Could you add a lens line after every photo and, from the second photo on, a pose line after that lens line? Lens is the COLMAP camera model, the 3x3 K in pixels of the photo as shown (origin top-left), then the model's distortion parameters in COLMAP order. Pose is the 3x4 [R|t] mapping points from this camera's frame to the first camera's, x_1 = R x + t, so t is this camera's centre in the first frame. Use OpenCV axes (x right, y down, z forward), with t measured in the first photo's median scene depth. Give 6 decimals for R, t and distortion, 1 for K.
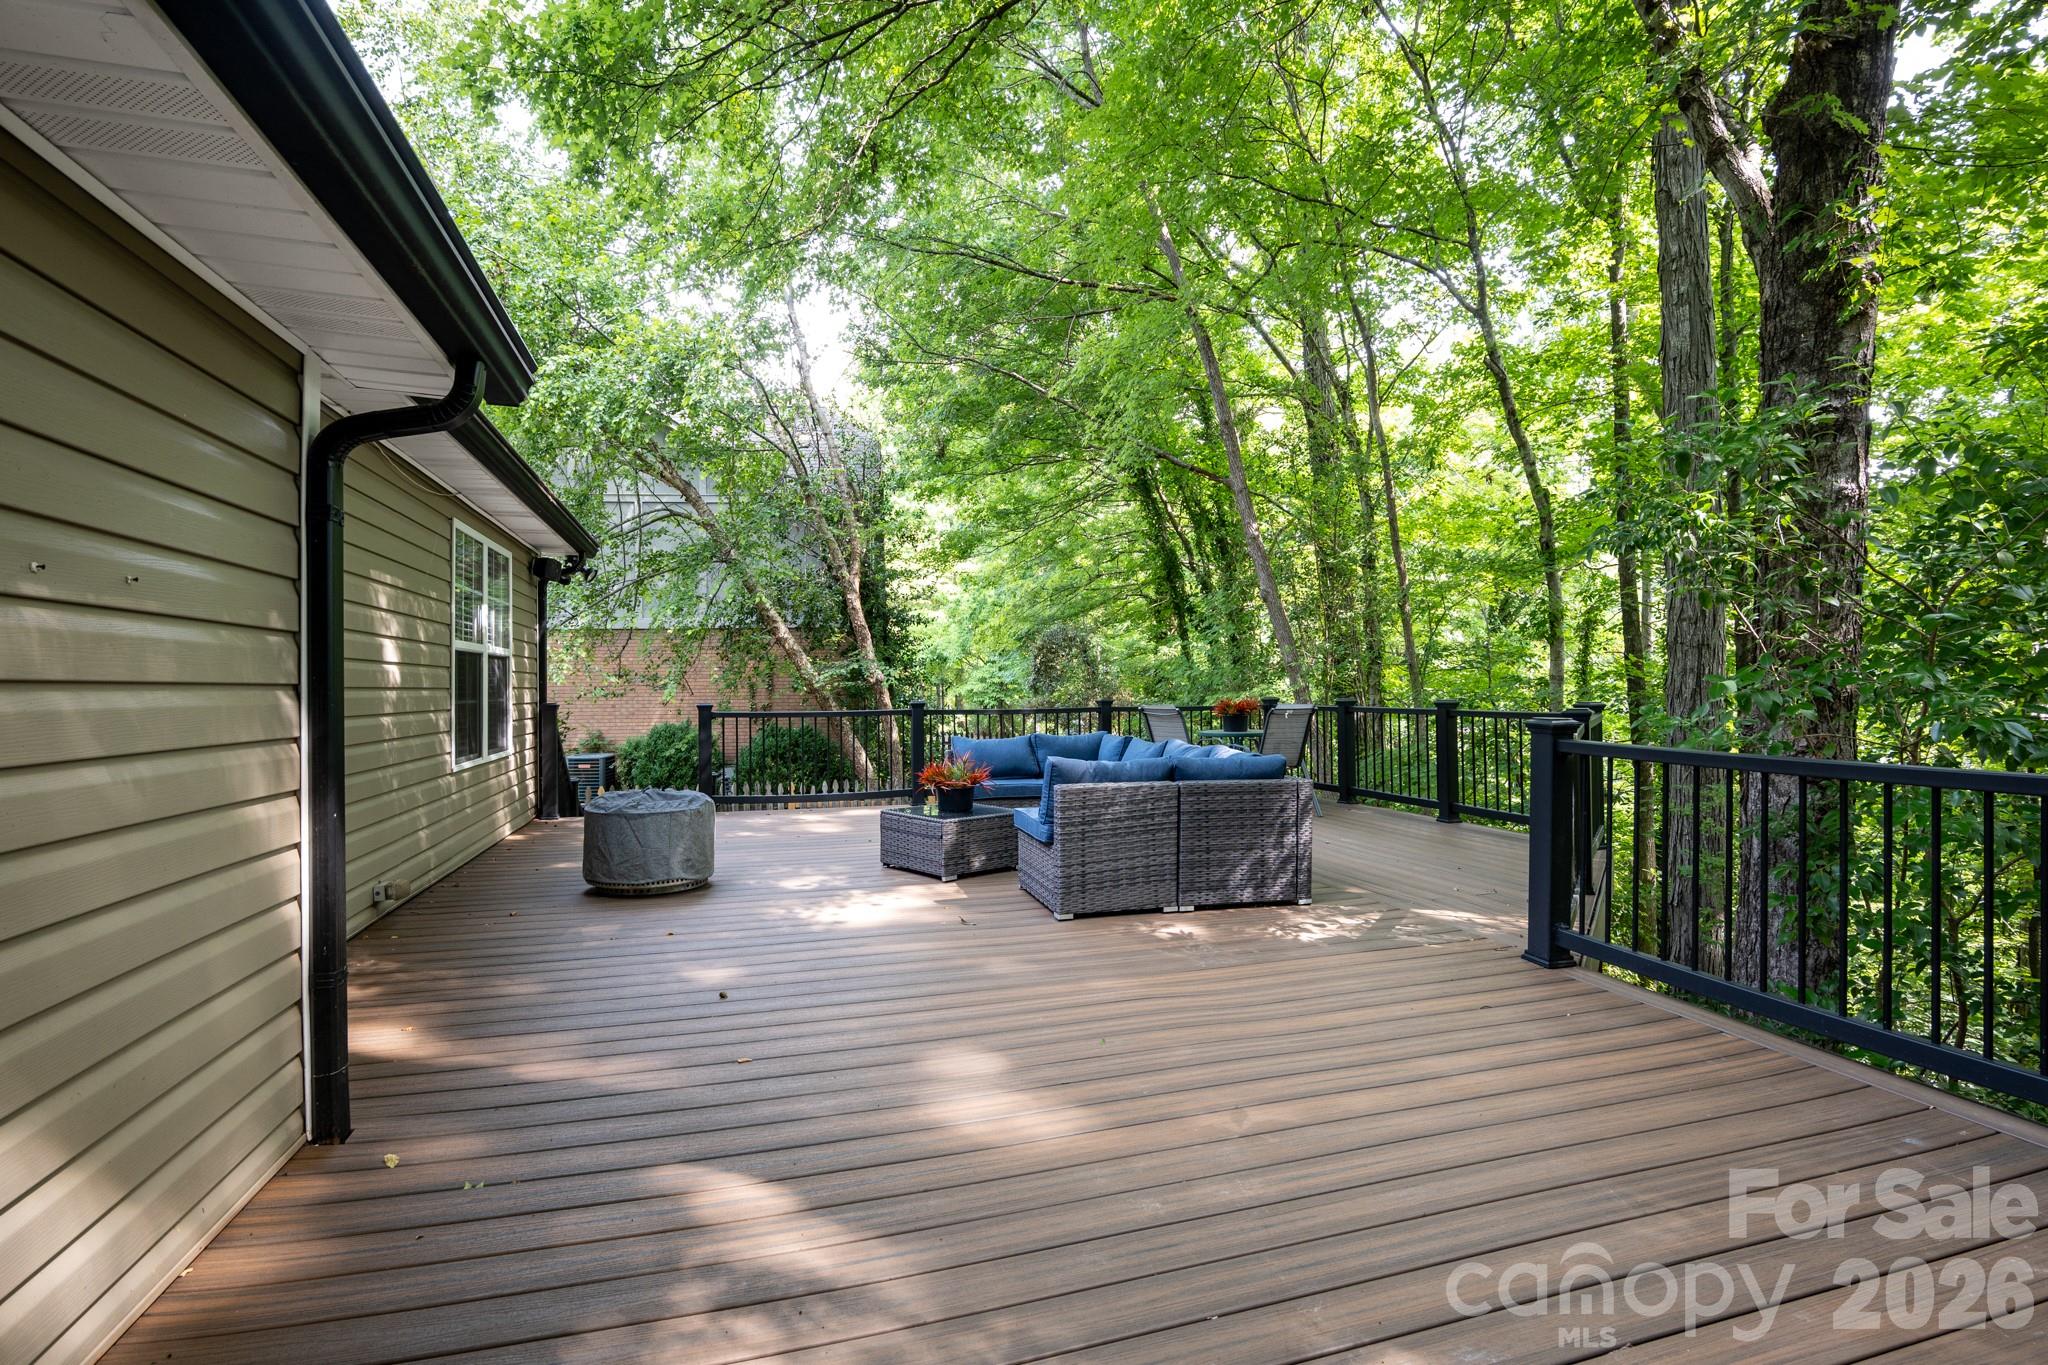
lens RADIAL K [[949.9, 0, 1025.3], [0, 949.9, 699.7], [0, 0, 1]] dist [-0.015918, 0.000203]
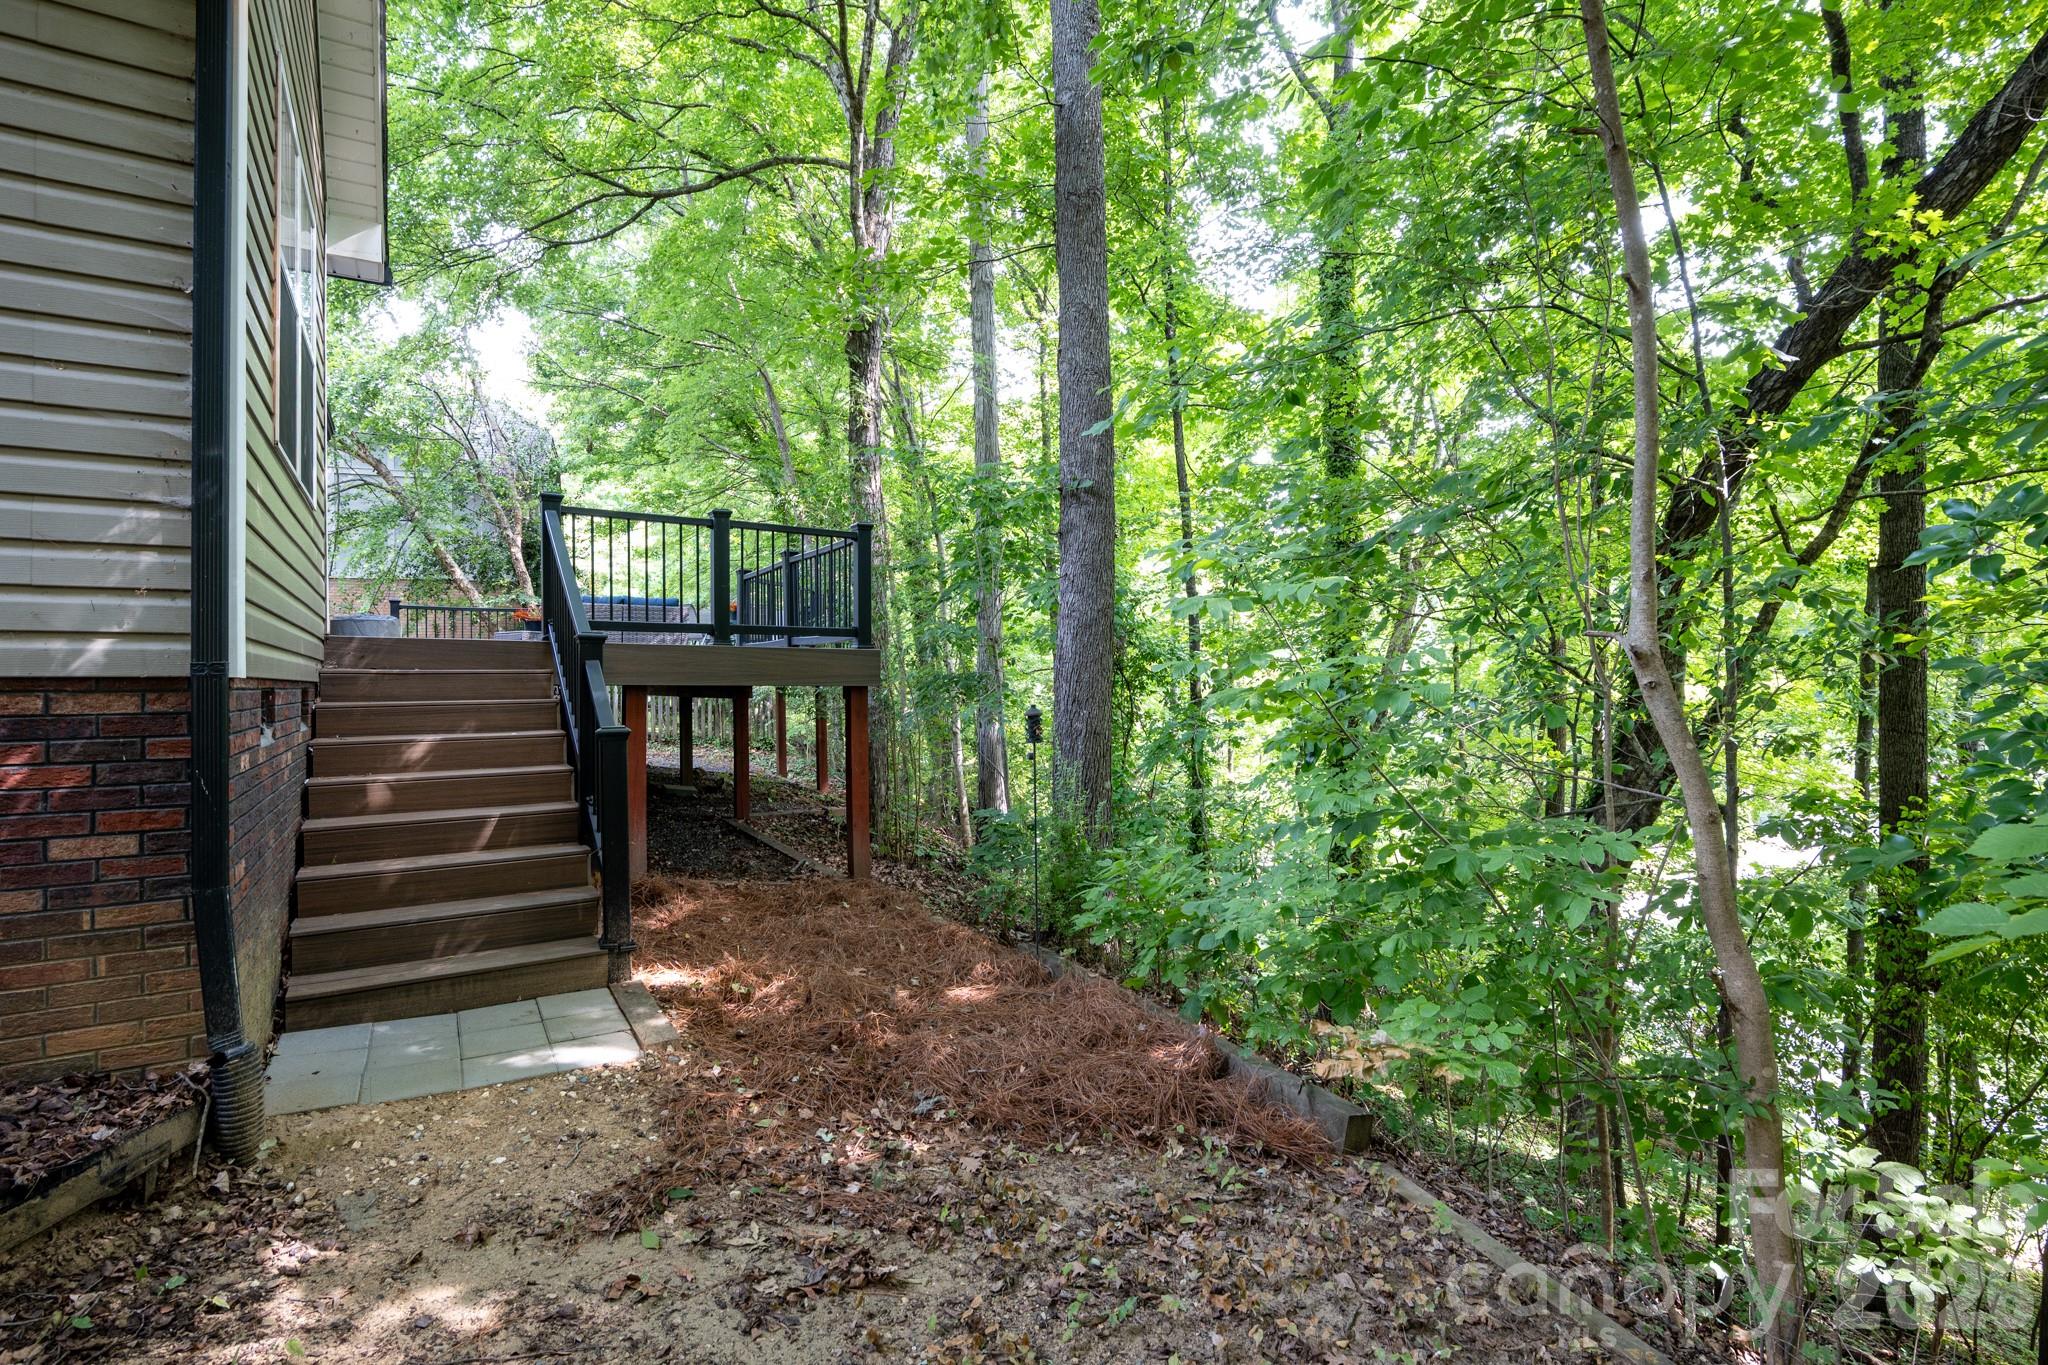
lens RADIAL K [[949.9, 0, 1025.3], [0, 949.9, 699.7], [0, 0, 1]] dist [-0.015918, 0.000203]
pose [[0.965482, -0.007046, 0.260375, 0.170686], [0.006055, 0.999971, 0.004608, 0.104548], [-0.260400, -0.002872, 0.965496, -0.505312]]
